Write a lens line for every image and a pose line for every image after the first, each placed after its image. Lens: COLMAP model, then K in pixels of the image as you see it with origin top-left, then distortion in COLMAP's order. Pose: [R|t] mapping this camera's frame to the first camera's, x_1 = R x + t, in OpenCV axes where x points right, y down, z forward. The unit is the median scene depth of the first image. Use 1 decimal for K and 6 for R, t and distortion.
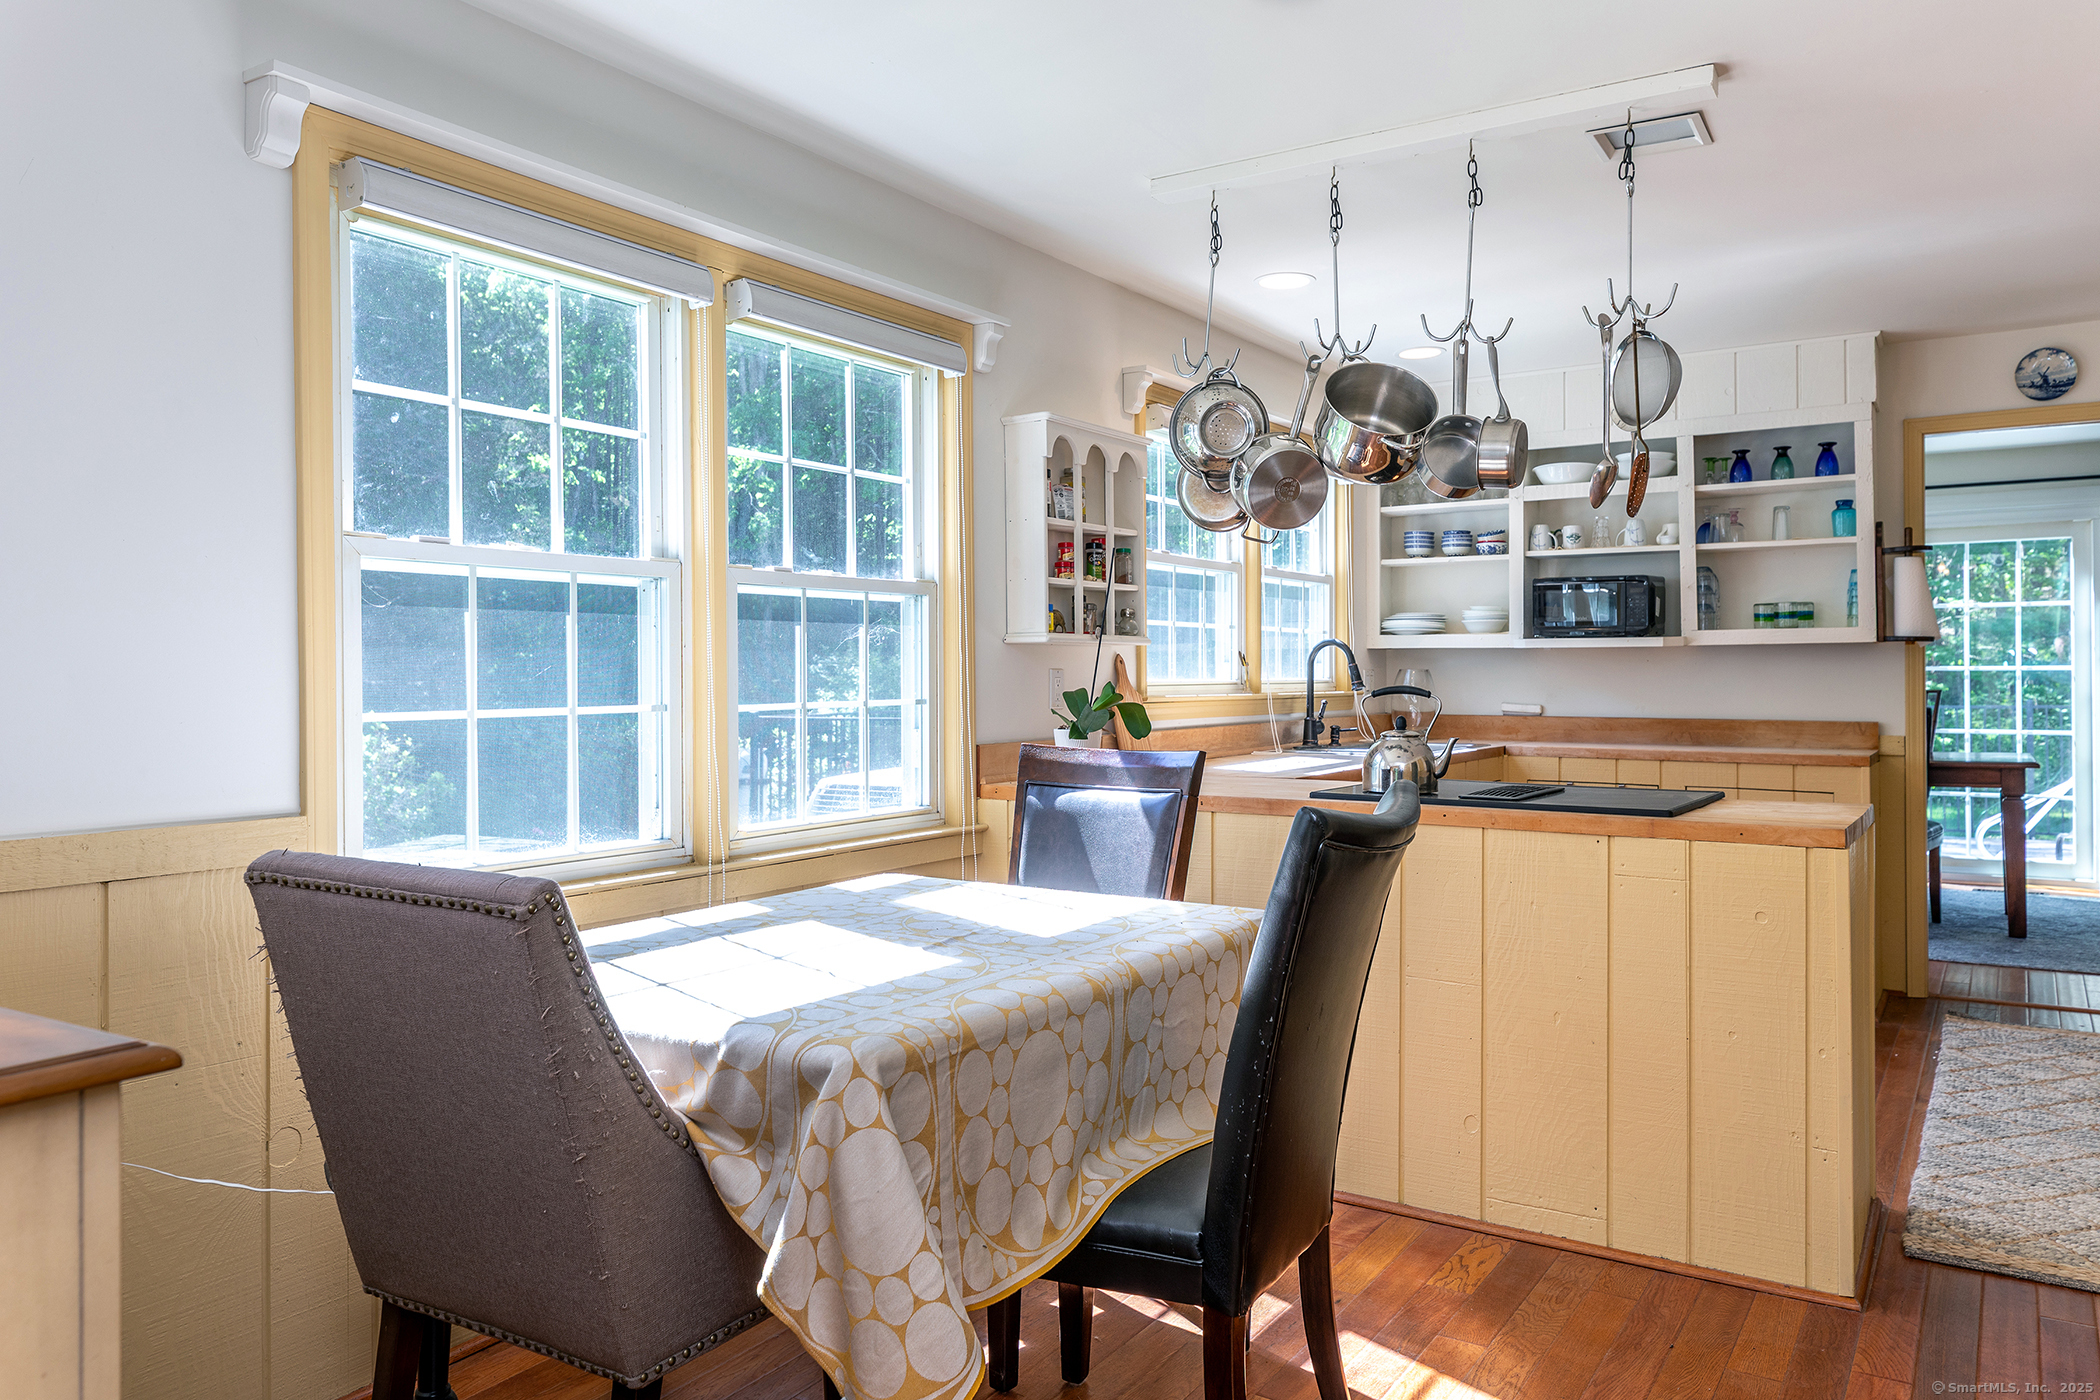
lens RADIAL K [[1499.3, 0, 1038.3], [0, 1499.3, 679.2], [0, 0, 1]] dist [0.017385, -0.020594]
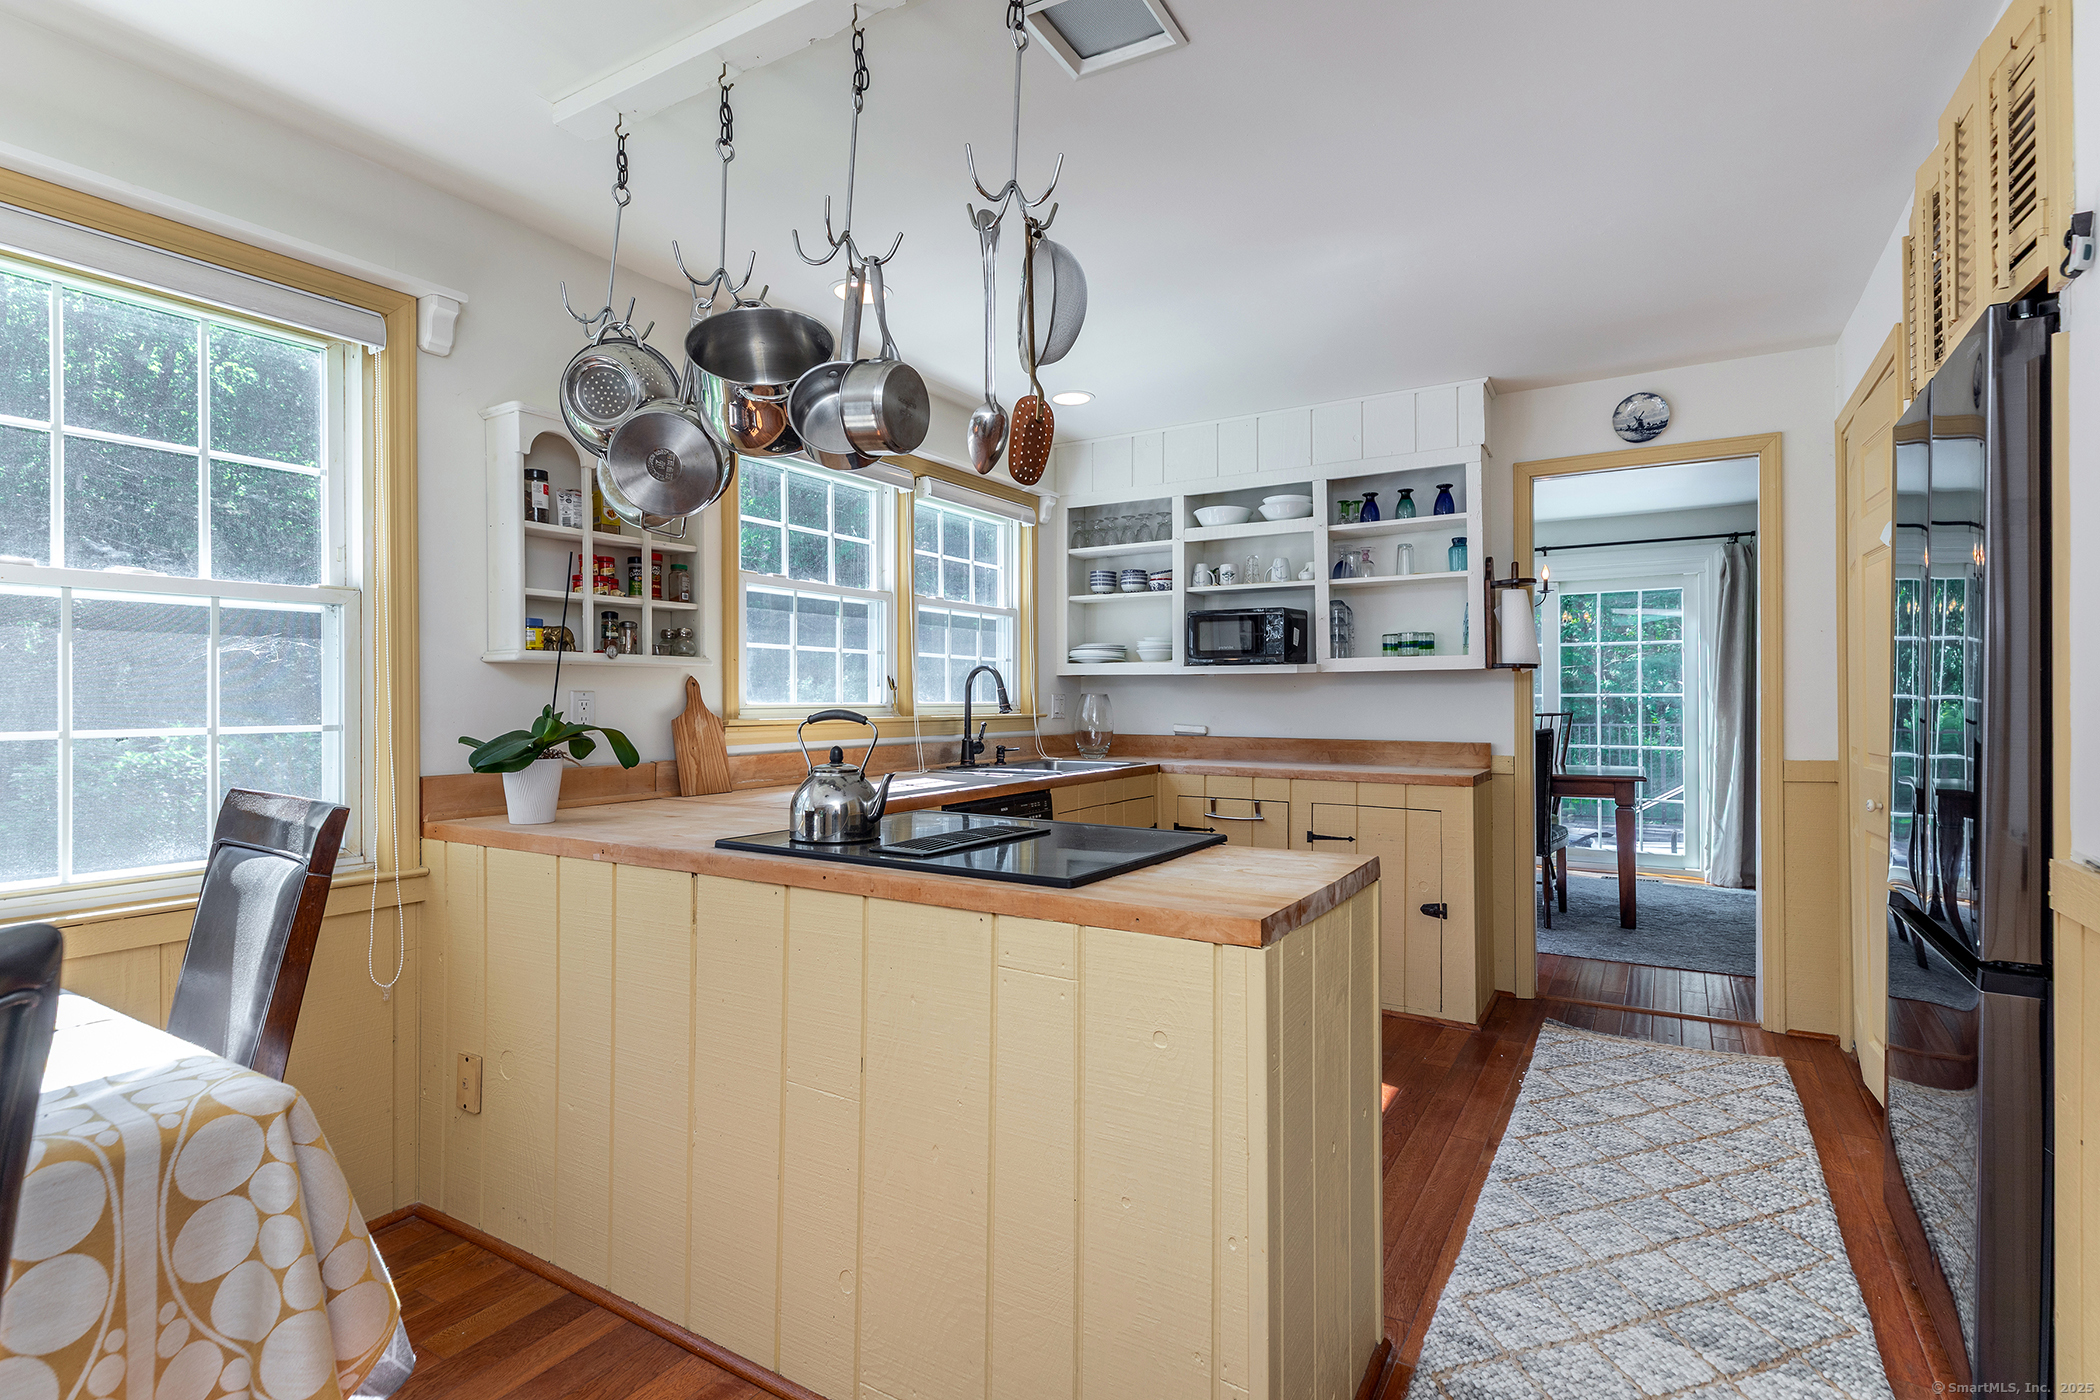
lens RADIAL K [[1022.4, 0, 1052.6], [0, 1022.4, 703.0], [0, 0, 1]] dist [0.010307, -0.001946]
pose [[0.999397, 0.001310, 0.034701, 0.222634], [-0.001293, 0.999999, -0.000503, 0.000400], [-0.034702, 0.000458, 0.999398, 0.280799]]
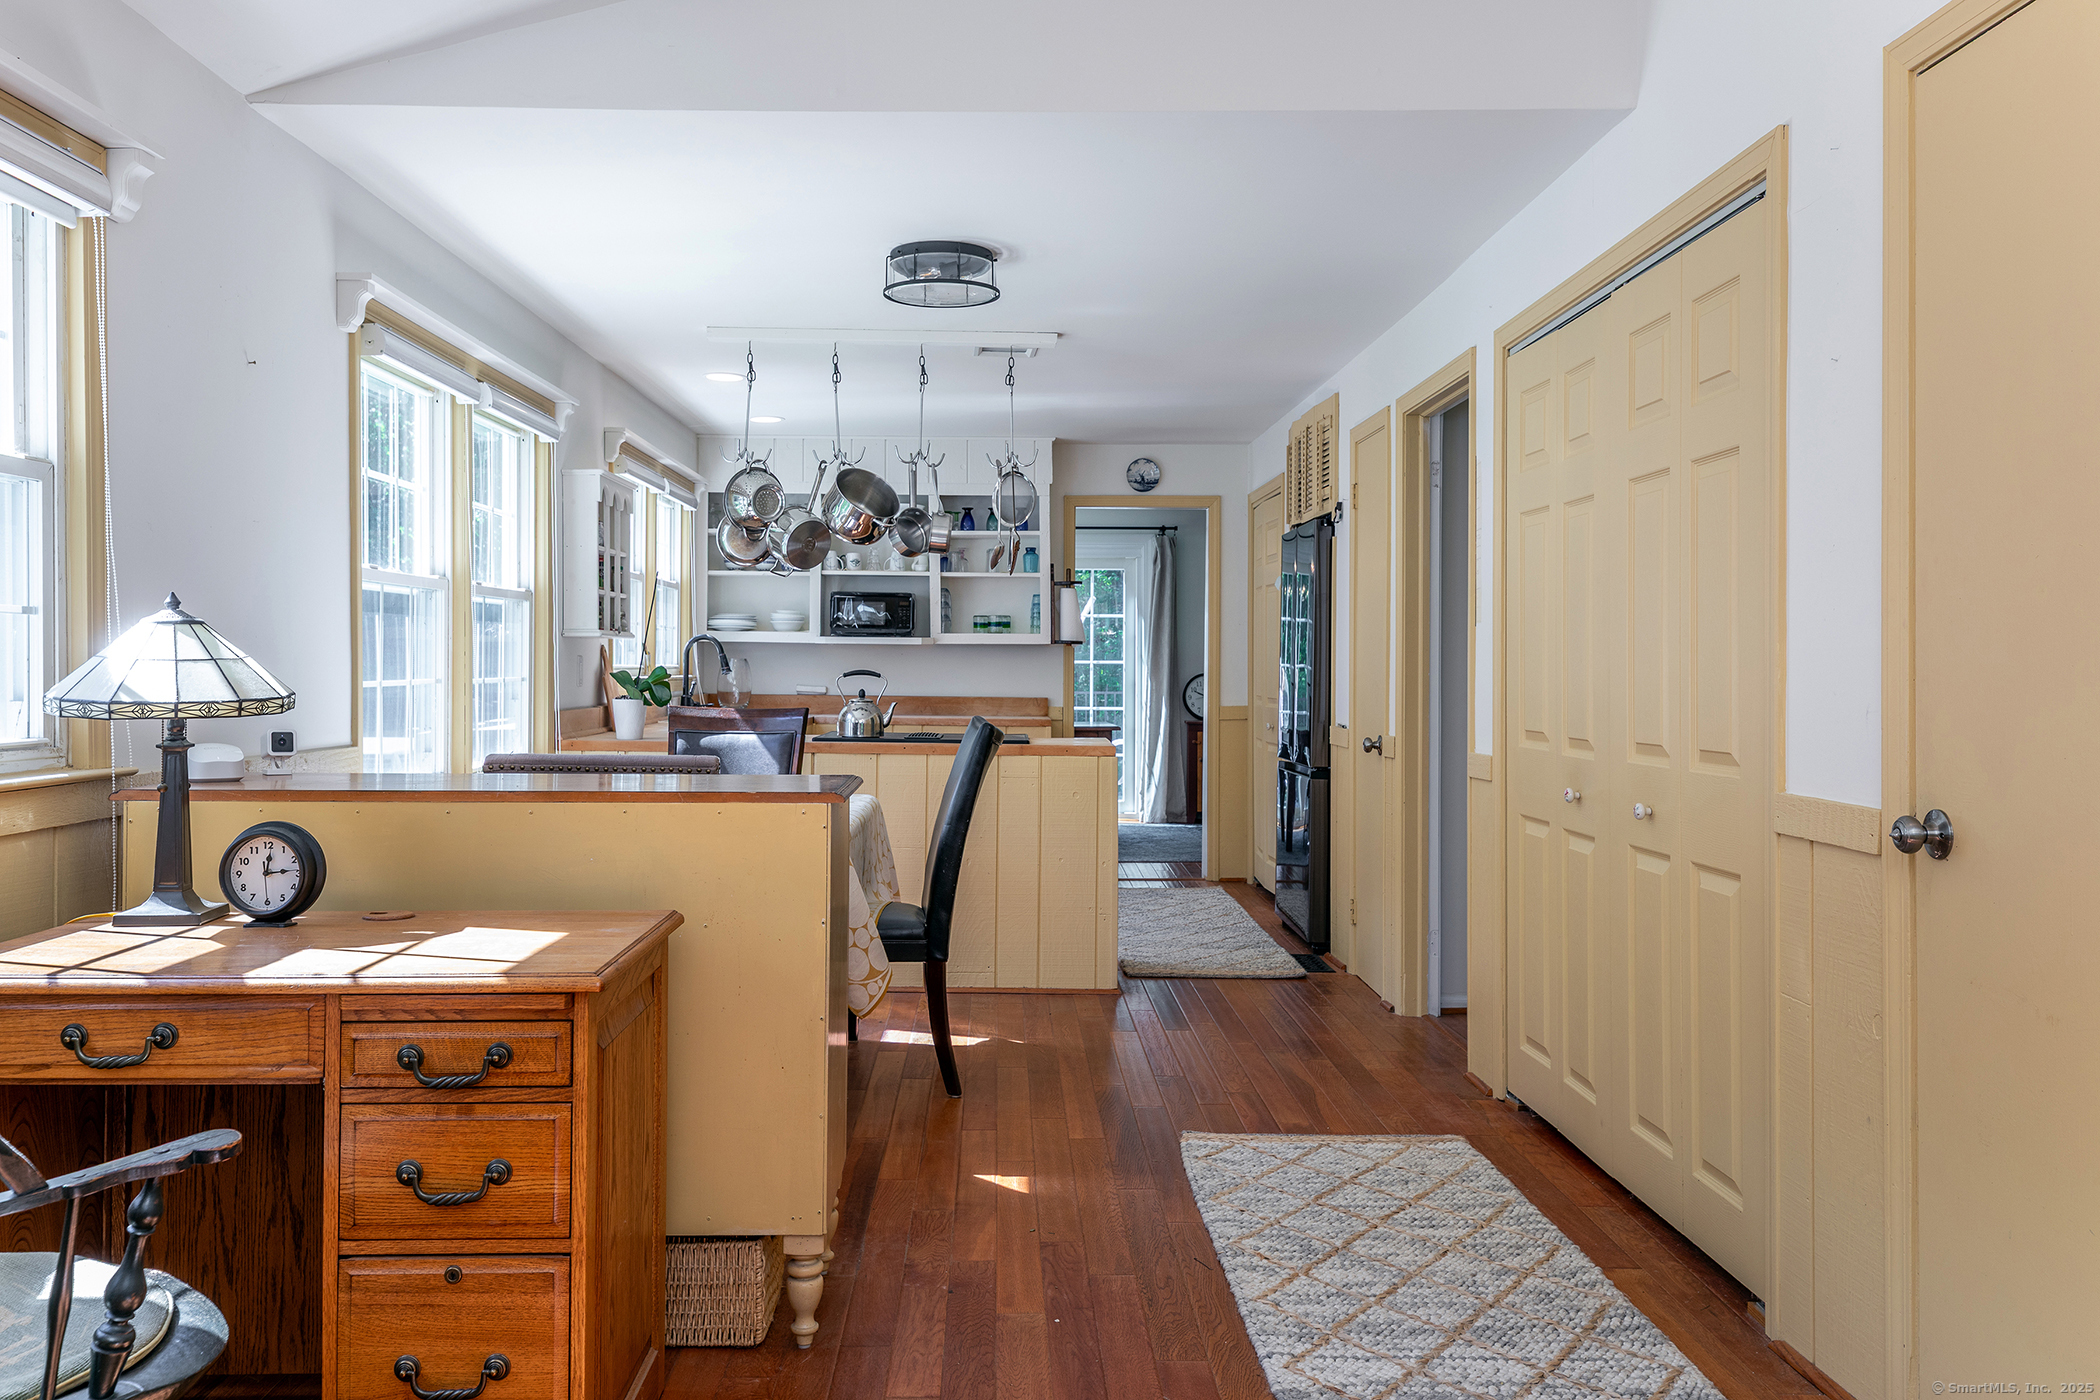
lens RADIAL K [[1670.5, 0, 1048.0], [0, 1670.5, 685.9], [0, 0, 1]] dist [0.000861, -0.000820]
pose [[0.822123, 0.002726, 0.569303, -0.391004], [-0.008992, 0.999926, 0.008198, 0.003201], [-0.569238, -0.011859, 0.822087, -0.366385]]
